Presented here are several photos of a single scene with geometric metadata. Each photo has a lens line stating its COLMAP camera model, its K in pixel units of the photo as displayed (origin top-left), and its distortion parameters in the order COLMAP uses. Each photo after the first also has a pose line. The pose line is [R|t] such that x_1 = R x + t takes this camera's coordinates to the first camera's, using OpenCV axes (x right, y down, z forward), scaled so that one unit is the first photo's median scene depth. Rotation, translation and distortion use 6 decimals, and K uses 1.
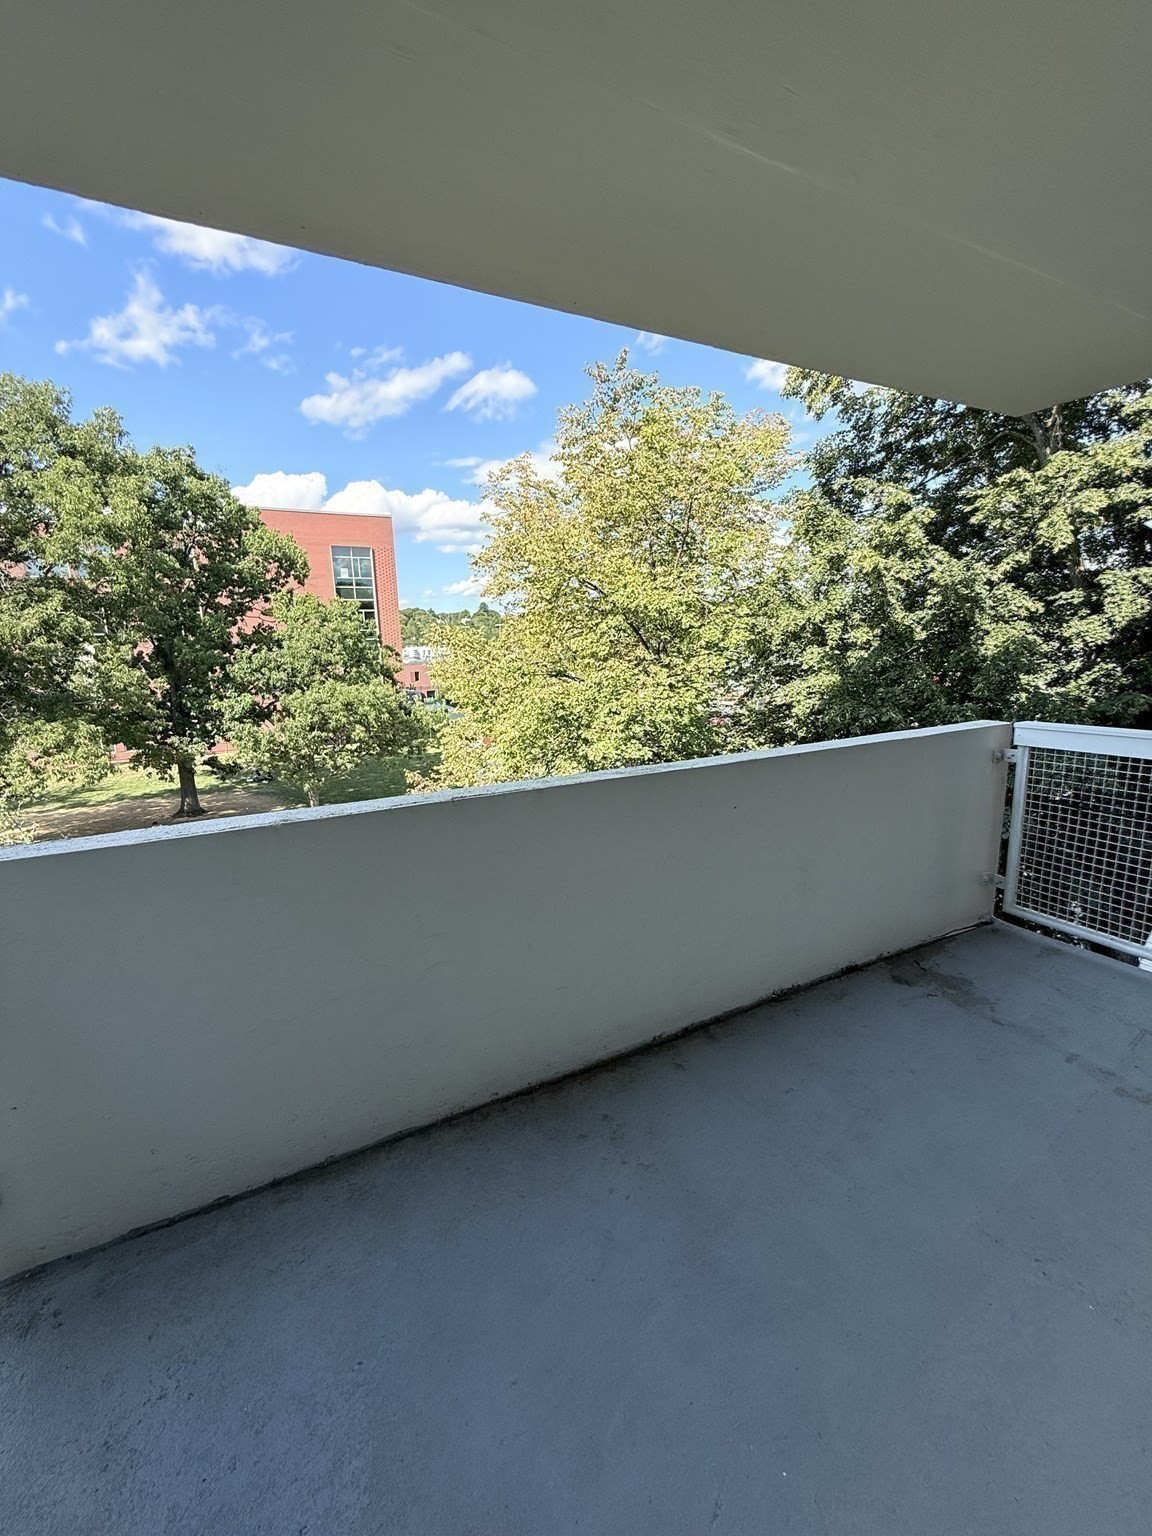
lens RADIAL K [[615.7, 0, 578.1], [0, 615.7, 766.7], [0, 0, 1]] dist [0.000977, 0.000017]
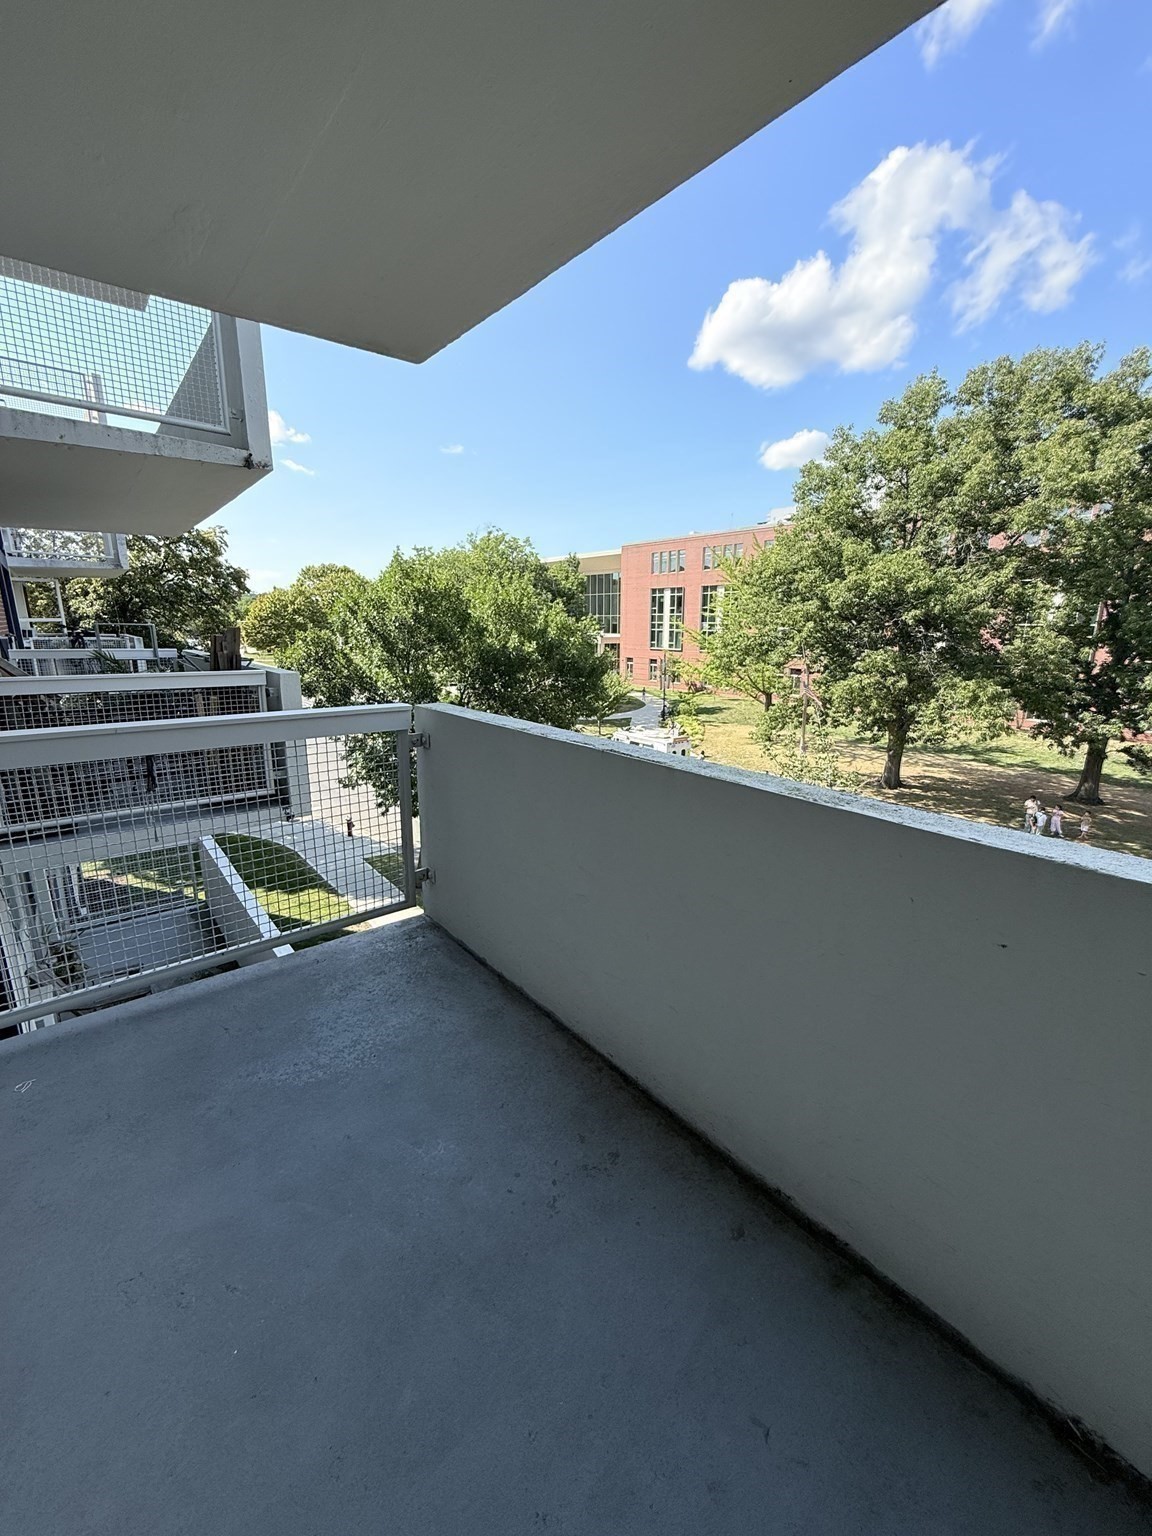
lens RADIAL K [[616.5, 0, 579.3], [0, 616.5, 766.1], [0, 0, 1]] dist [-0.001174, -0.000192]
pose [[0.215001, 0.247489, -0.944735, 0.076419], [-0.200590, 0.957924, 0.205295, -0.012186], [0.955792, 0.145366, 0.255598, 0.071269]]
